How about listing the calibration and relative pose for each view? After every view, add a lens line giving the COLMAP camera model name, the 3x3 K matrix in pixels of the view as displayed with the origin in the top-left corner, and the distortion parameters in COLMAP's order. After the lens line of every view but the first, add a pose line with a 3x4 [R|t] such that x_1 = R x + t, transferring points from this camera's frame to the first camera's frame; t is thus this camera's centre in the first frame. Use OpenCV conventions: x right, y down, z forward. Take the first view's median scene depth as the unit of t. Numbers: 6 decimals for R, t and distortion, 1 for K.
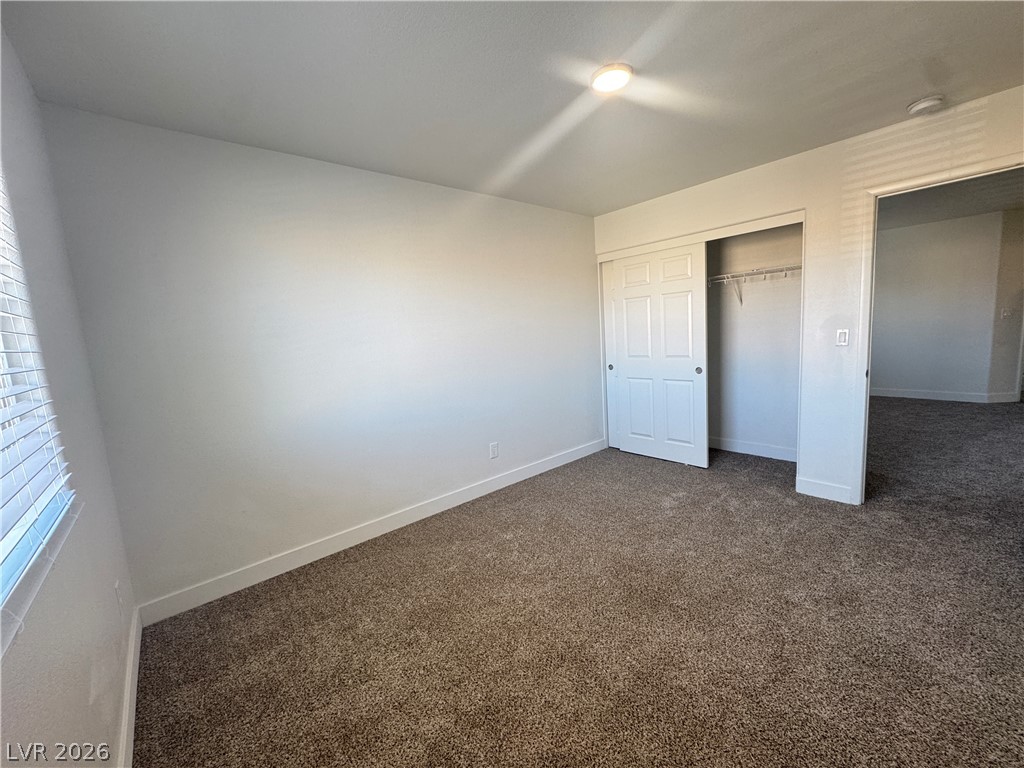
lens RADIAL K [[407.4, 0, 512.0], [0, 407.4, 384.0], [0, 0, 1]] dist [-0.001112, 0.000115]
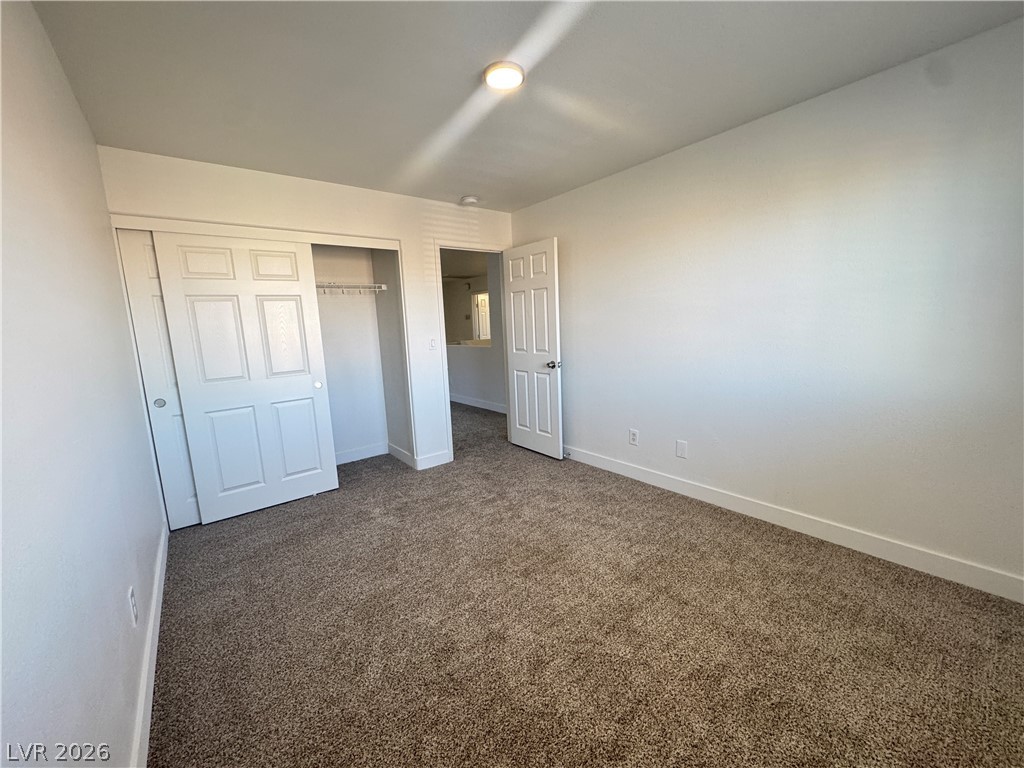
lens RADIAL K [[407.4, 0, 512.0], [0, 407.4, 384.0], [0, 0, 1]] dist [-0.001112, 0.000115]
pose [[0.048012, -0.089915, 0.994791, -0.537442], [0.169320, 0.982259, 0.080610, -0.045510], [-0.984391, 0.164568, 0.062385, 0.670083]]
